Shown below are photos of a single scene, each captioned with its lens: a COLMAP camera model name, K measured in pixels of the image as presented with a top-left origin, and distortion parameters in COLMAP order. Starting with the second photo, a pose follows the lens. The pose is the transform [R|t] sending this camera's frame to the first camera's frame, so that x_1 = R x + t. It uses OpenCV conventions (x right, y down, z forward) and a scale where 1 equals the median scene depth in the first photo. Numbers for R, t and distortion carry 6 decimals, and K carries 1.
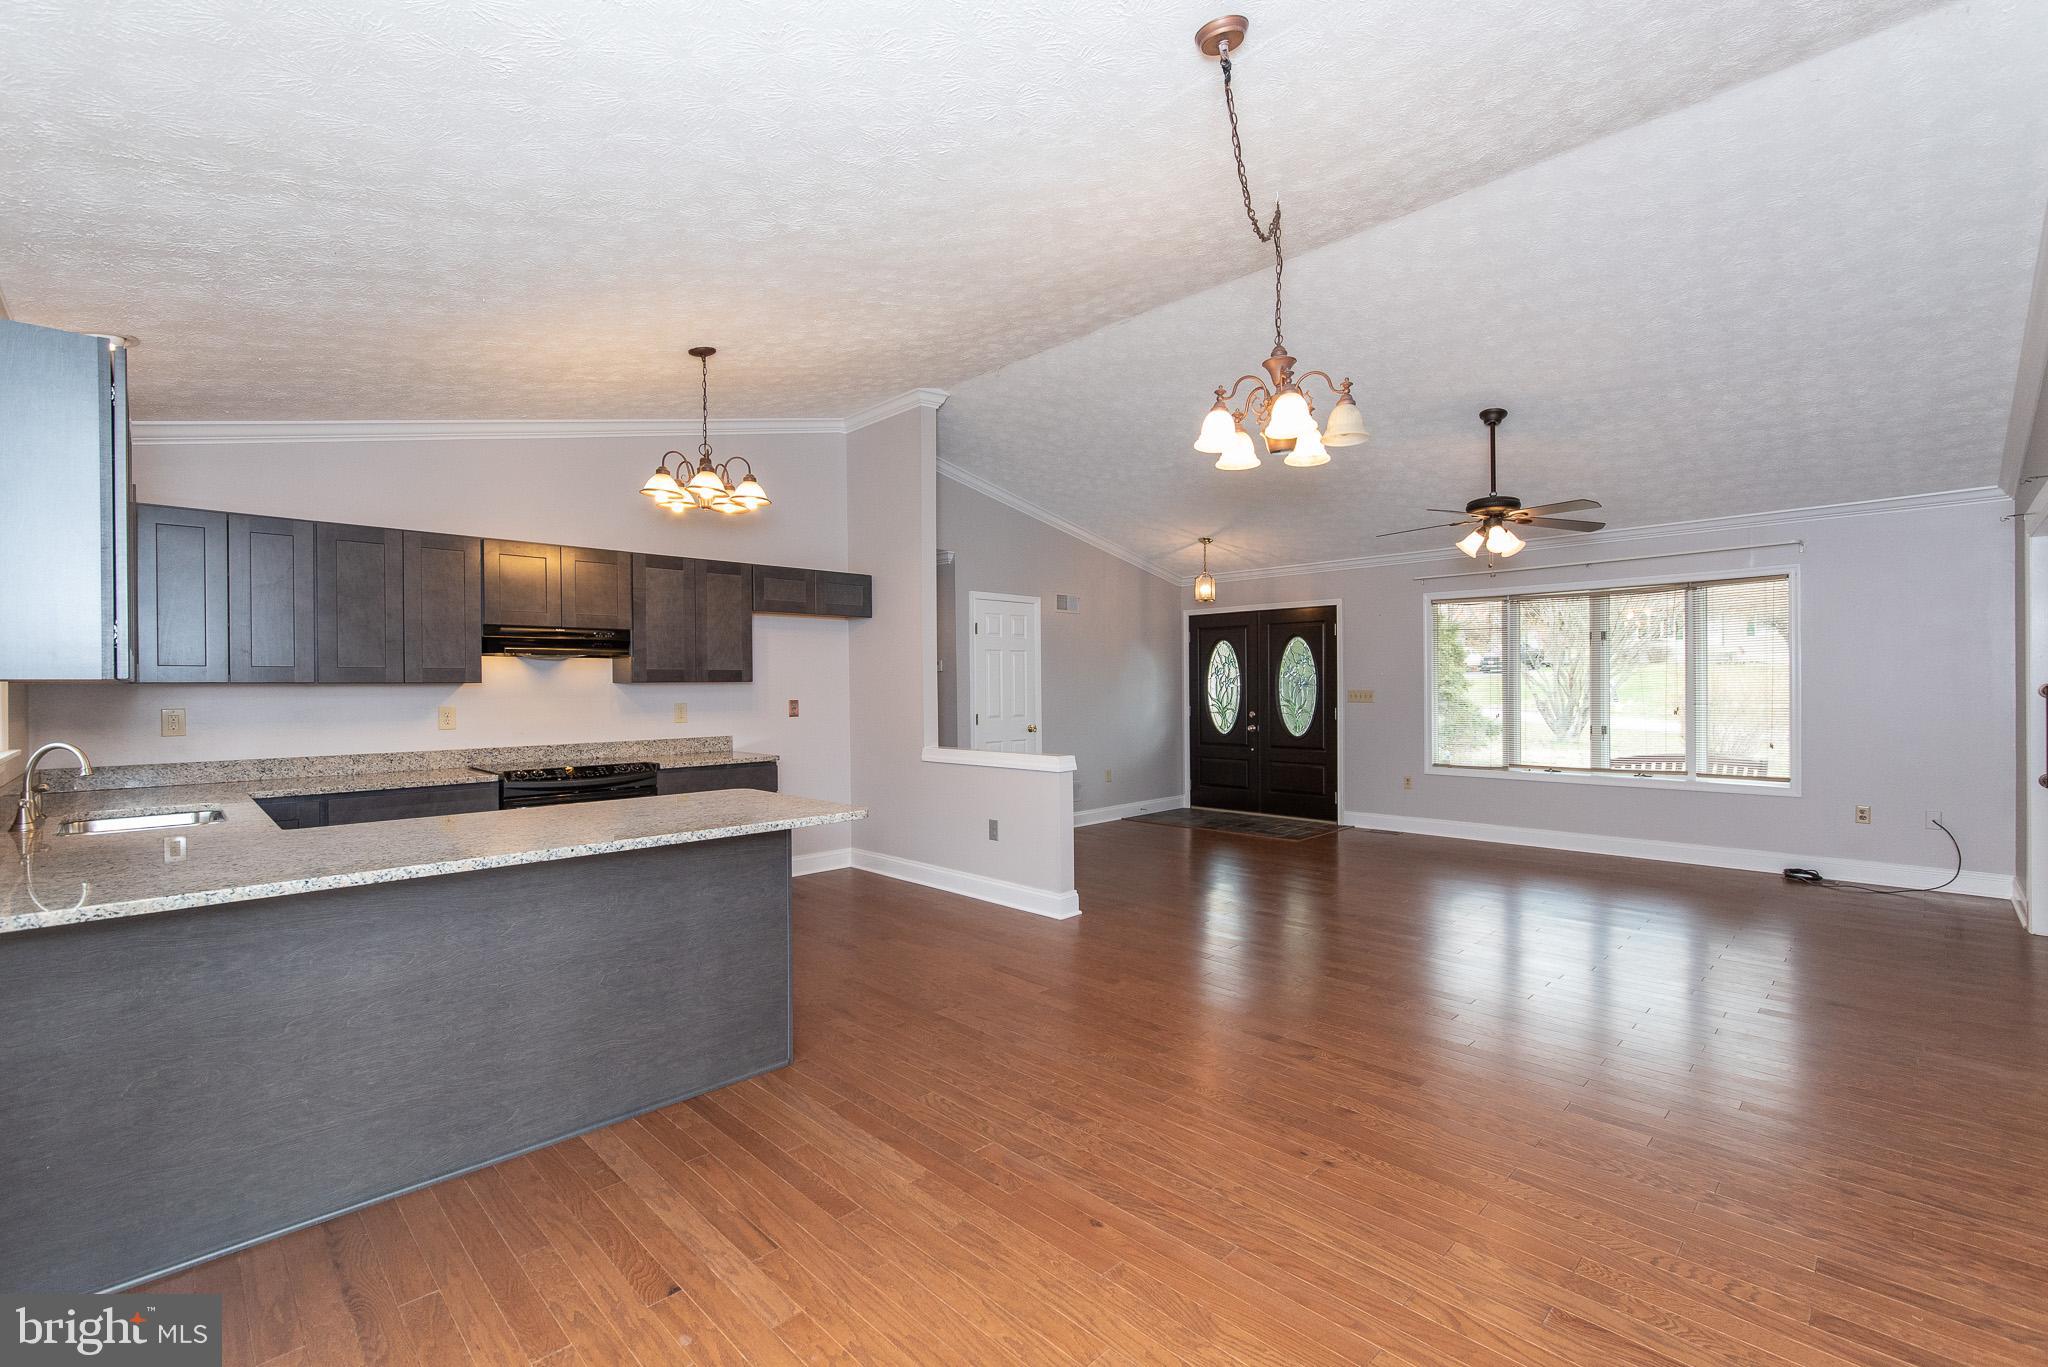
lens RADIAL K [[884.2, 0, 1034.2], [0, 884.2, 686.5], [0, 0, 1]] dist [-0.004253, -0.000333]
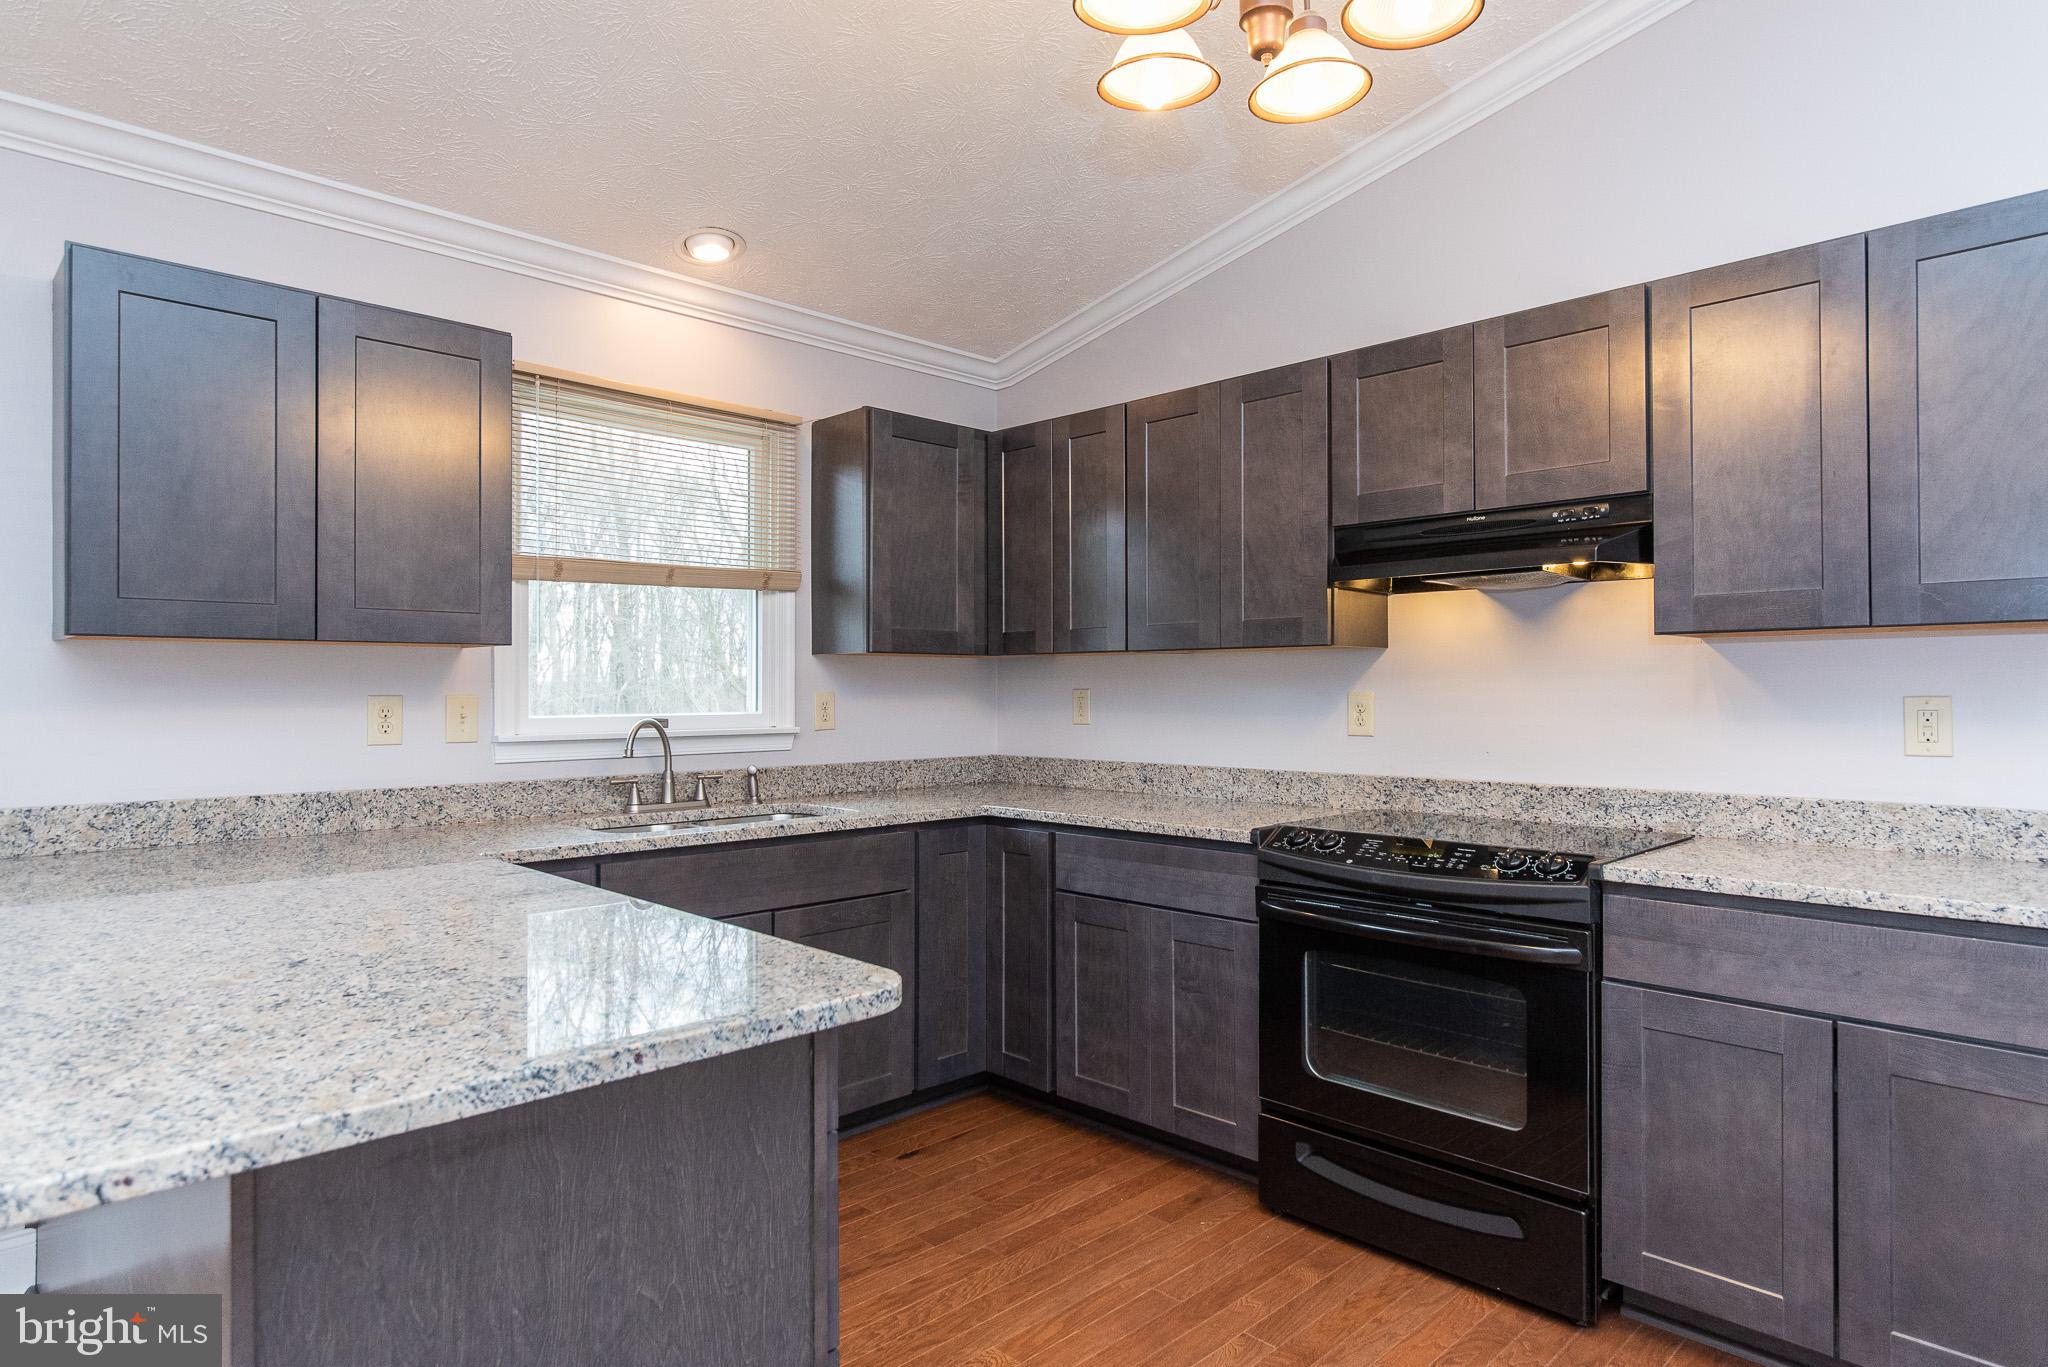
lens RADIAL K [[1160.6, 0, 1018.8], [0, 1160.6, 679.2], [0, 0, 1]] dist [0.003863, -0.000431]
pose [[-0.004609, -0.001296, -0.999989, 0.024477], [0.001008, 0.999999, -0.001301, 0.011720], [0.999989, -0.001013, -0.004608, 0.608527]]
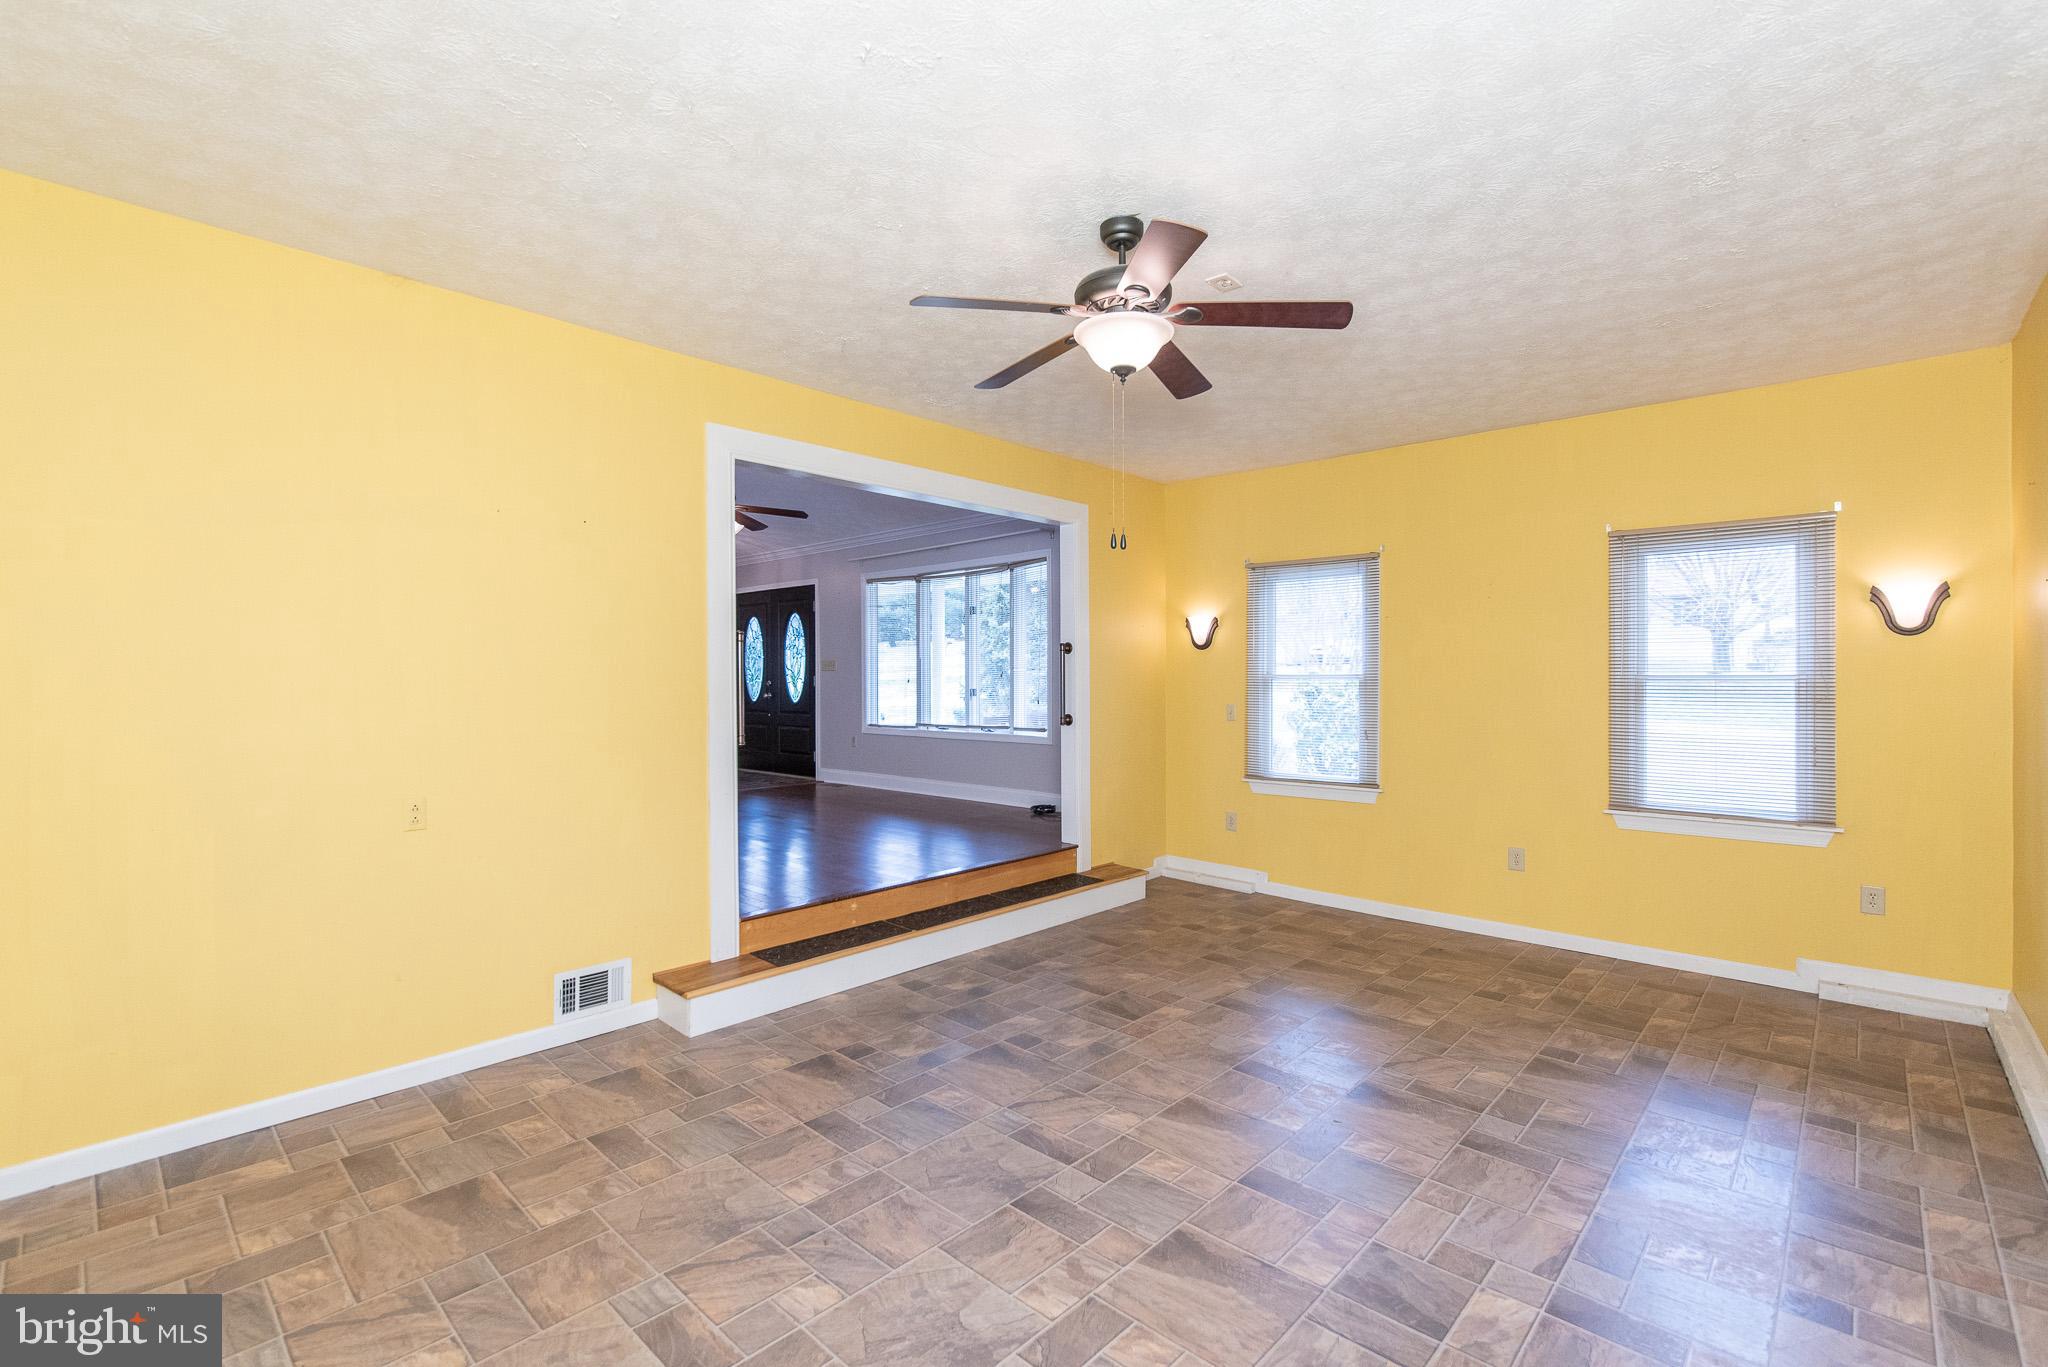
lens RADIAL K [[915.7, 0, 1026.7], [0, 915.7, 665.9], [0, 0, 1]] dist [-0.003101, -0.000685]
pose [[0.999242, 0.003964, 0.038713, 0.753440], [-0.003421, 0.999895, -0.014066, 0.035430], [-0.038765, 0.013923, 0.999151, -0.224121]]
